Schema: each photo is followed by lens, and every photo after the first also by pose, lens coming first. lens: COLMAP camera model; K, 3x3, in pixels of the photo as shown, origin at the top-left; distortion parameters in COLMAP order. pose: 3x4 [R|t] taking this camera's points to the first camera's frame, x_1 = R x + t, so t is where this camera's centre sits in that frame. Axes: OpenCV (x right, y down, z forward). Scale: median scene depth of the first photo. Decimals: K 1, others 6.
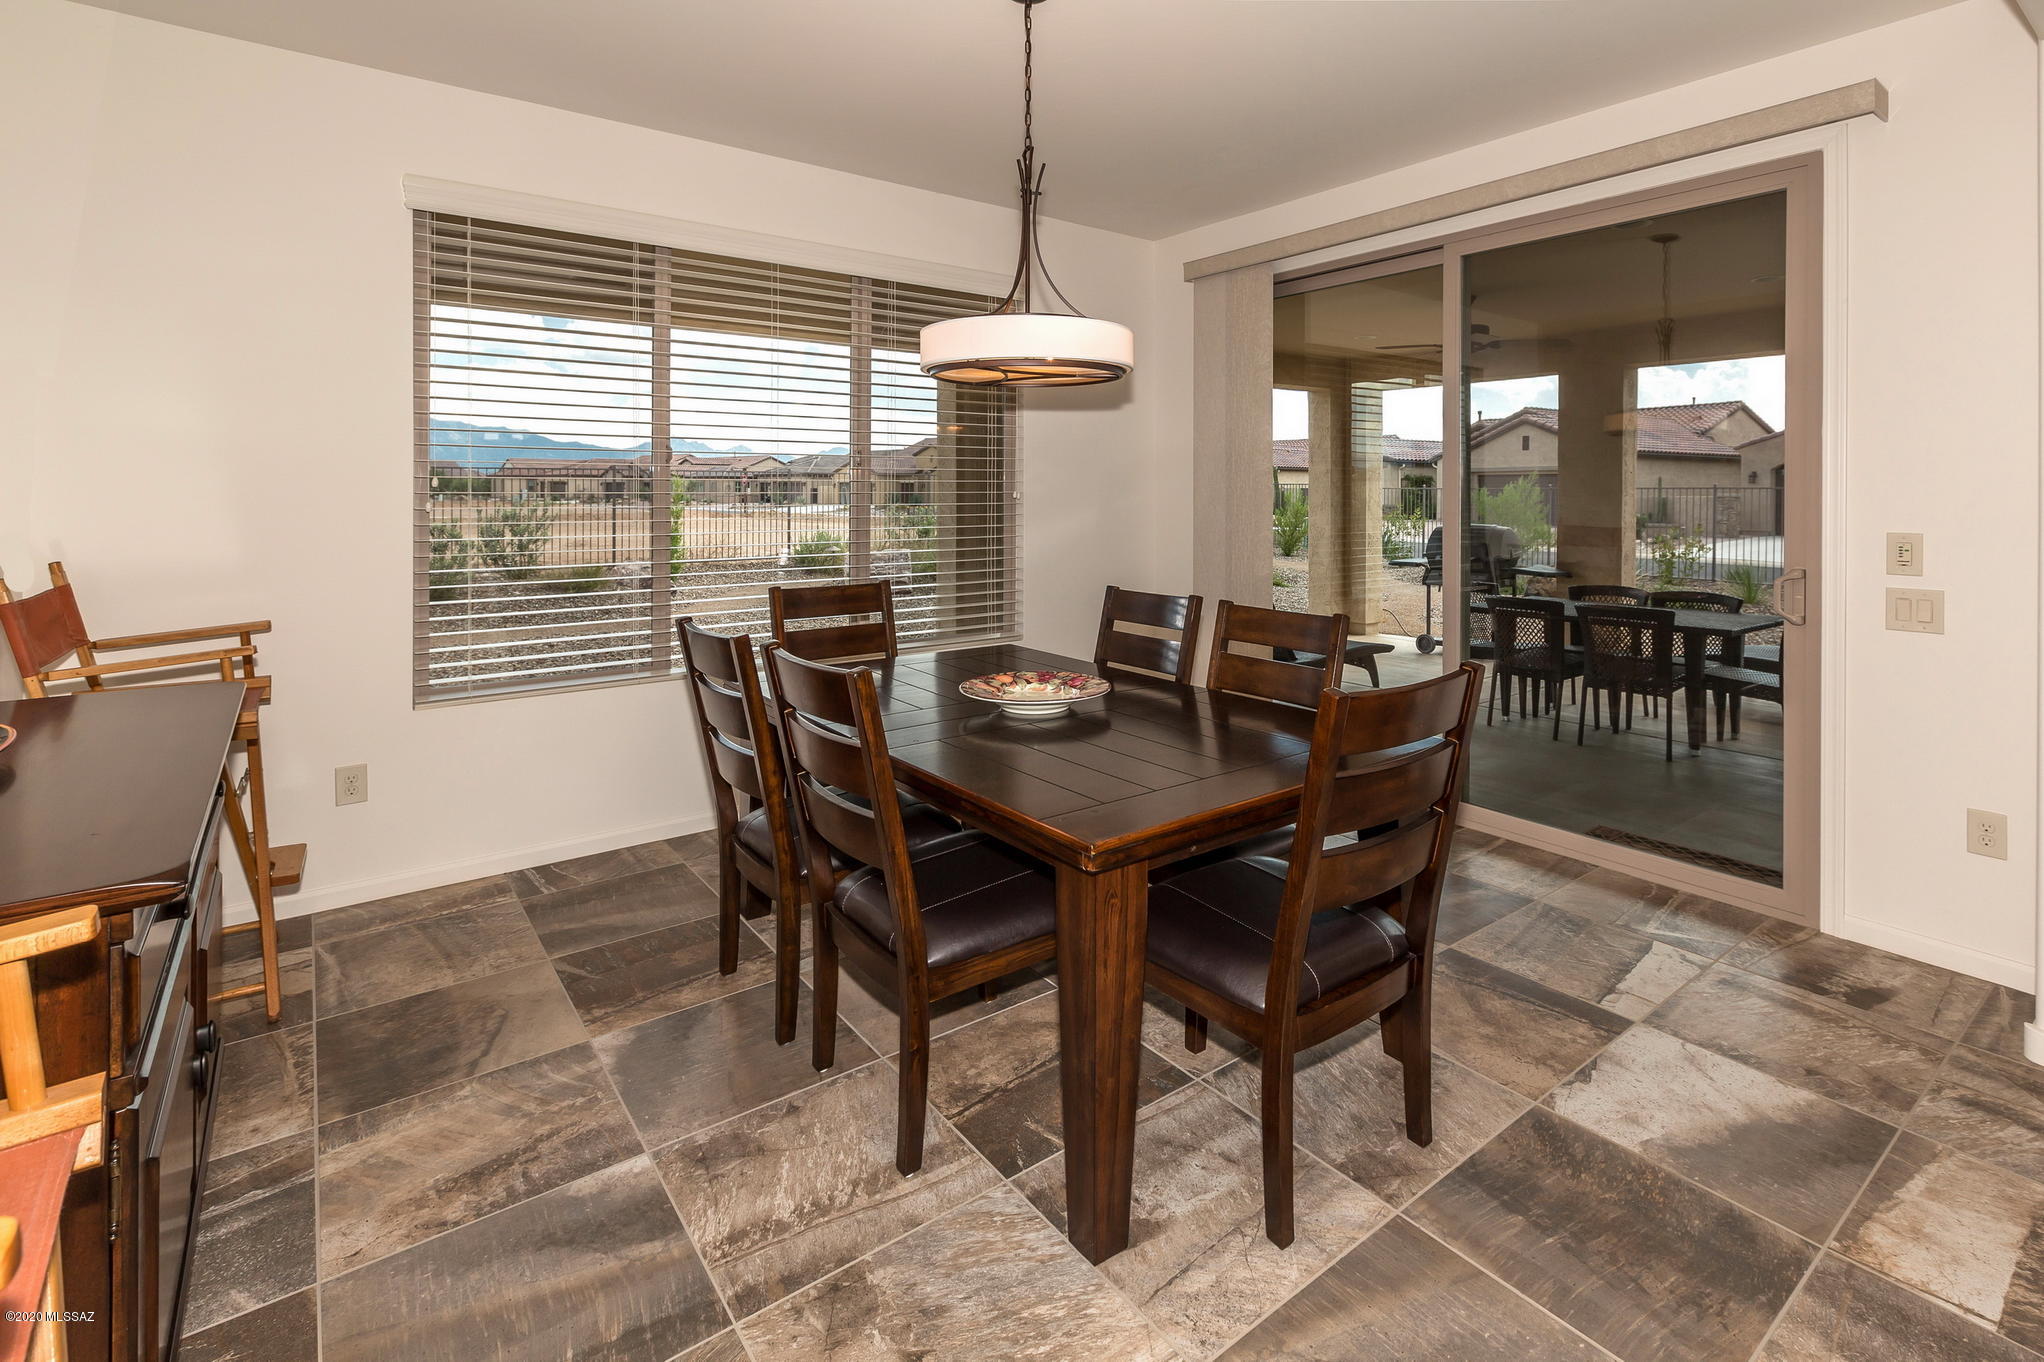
lens RADIAL K [[948.6, 0, 1022.0], [0, 948.6, 681.0], [0, 0, 1]] dist [0.001945, -0.000005]
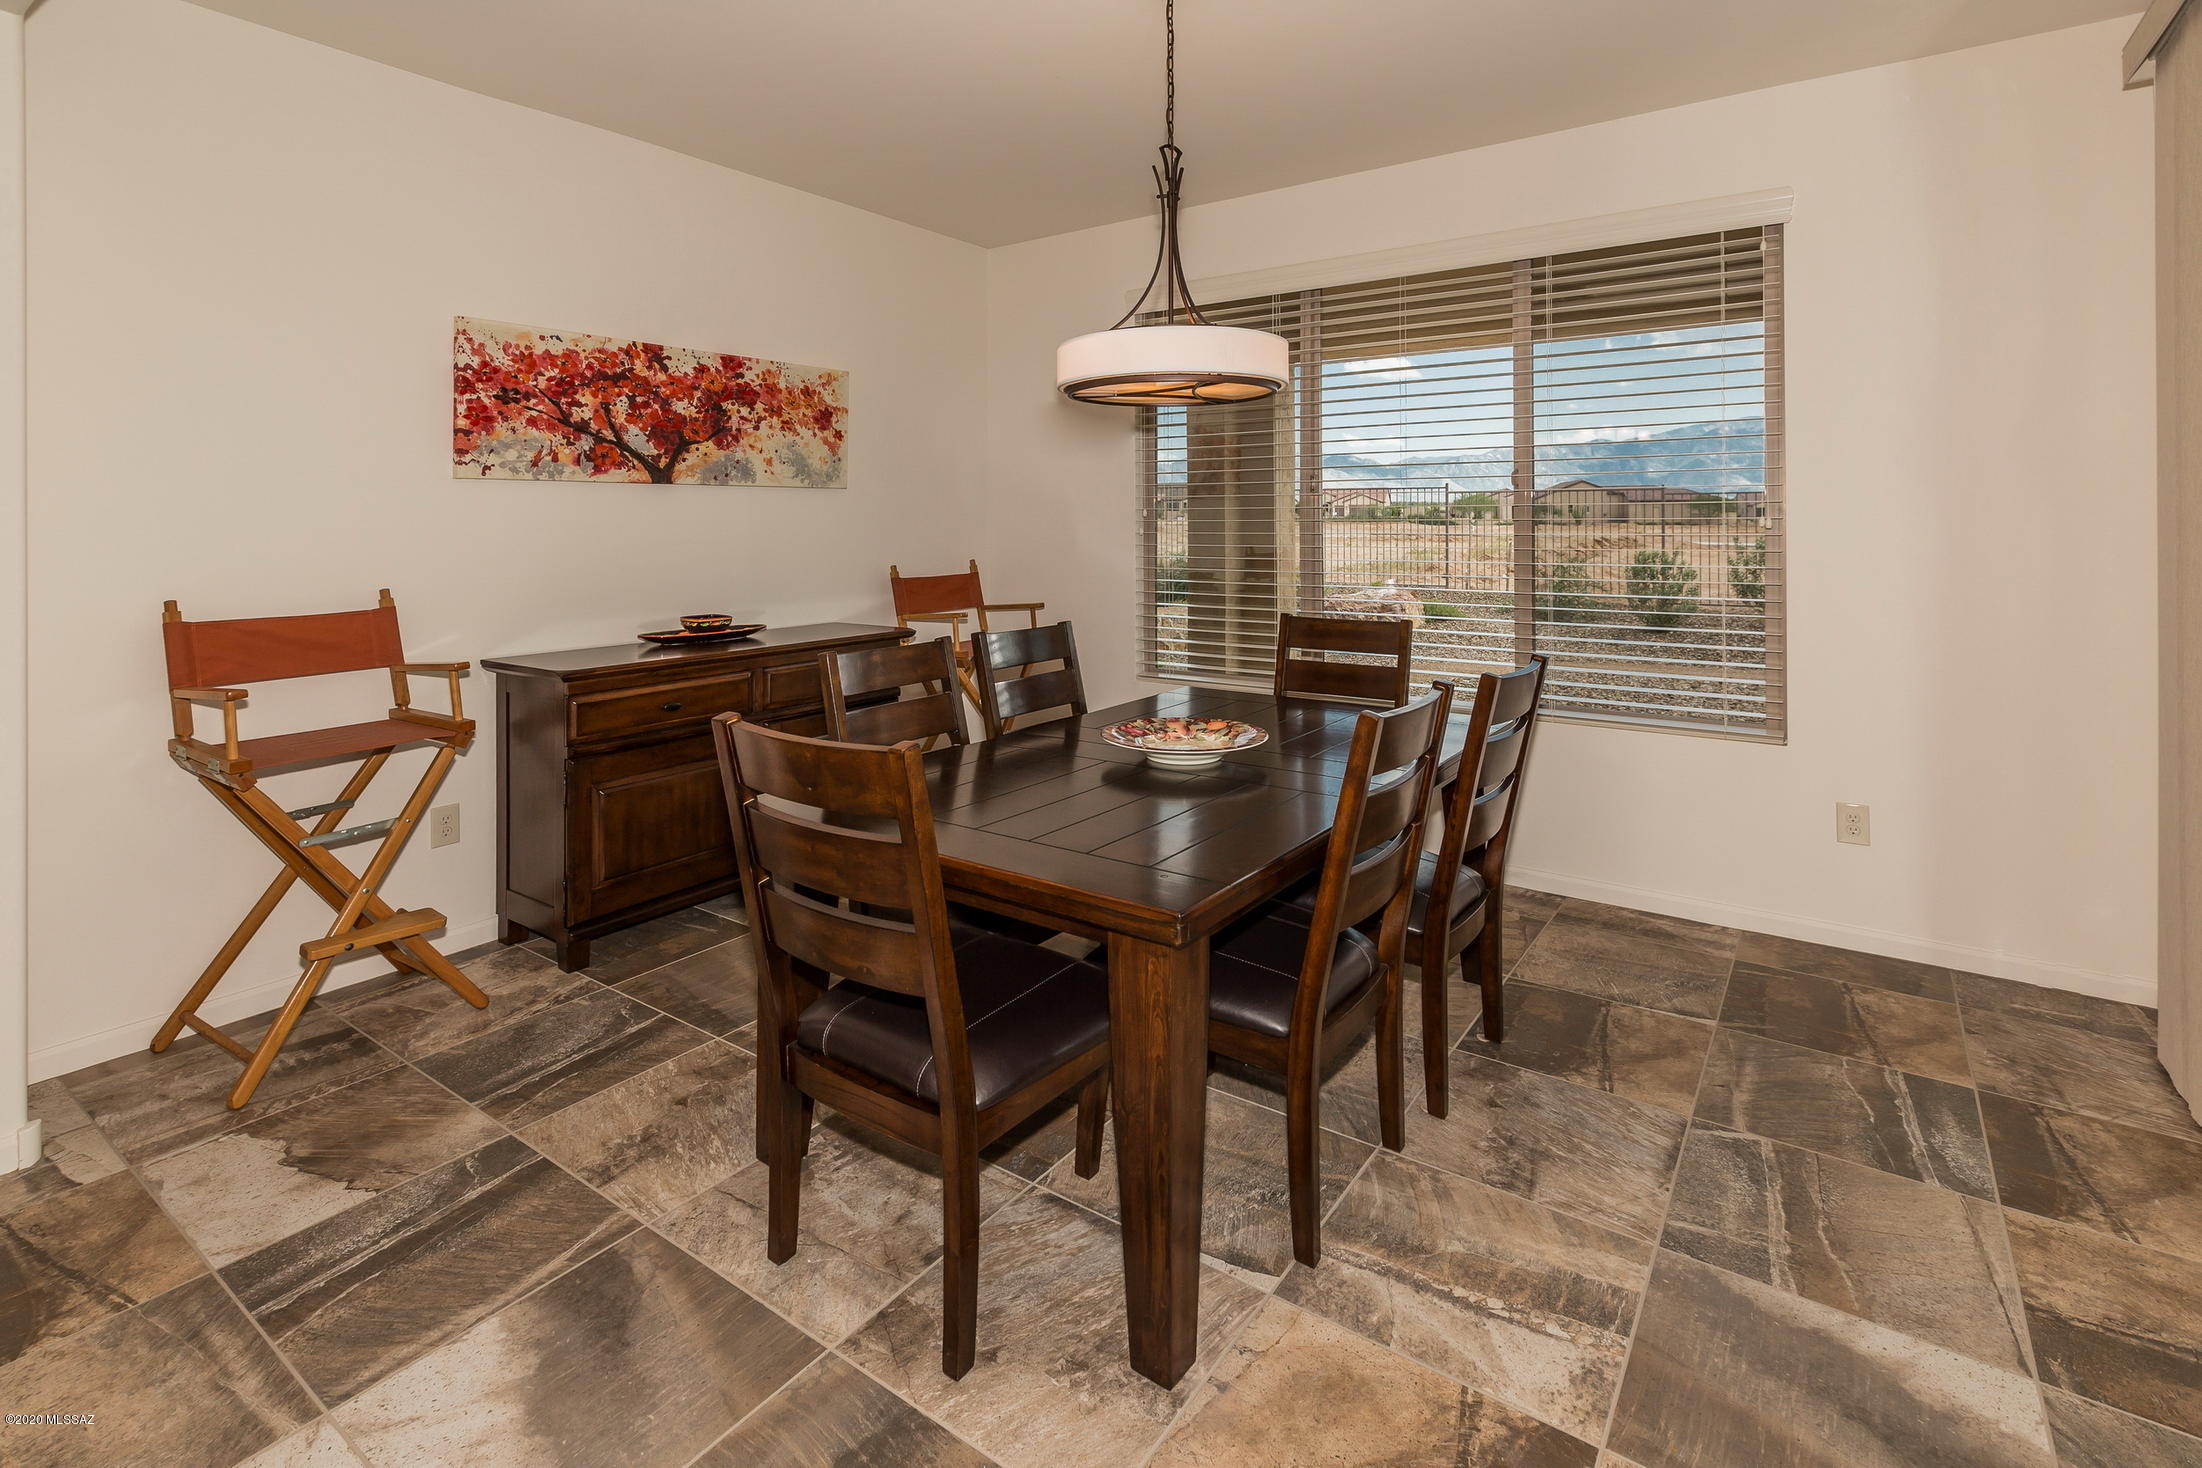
lens RADIAL K [[954.0, 0, 1101.0], [0, 954.0, 734.0], [0, 0, 1]] dist [-0.017412, 0.000071]
pose [[0.338153, 0.206044, -0.918258, 0.629749], [-0.179509, 0.971945, 0.151985, -0.093311], [0.923812, 0.113441, 0.365653, 0.456228]]
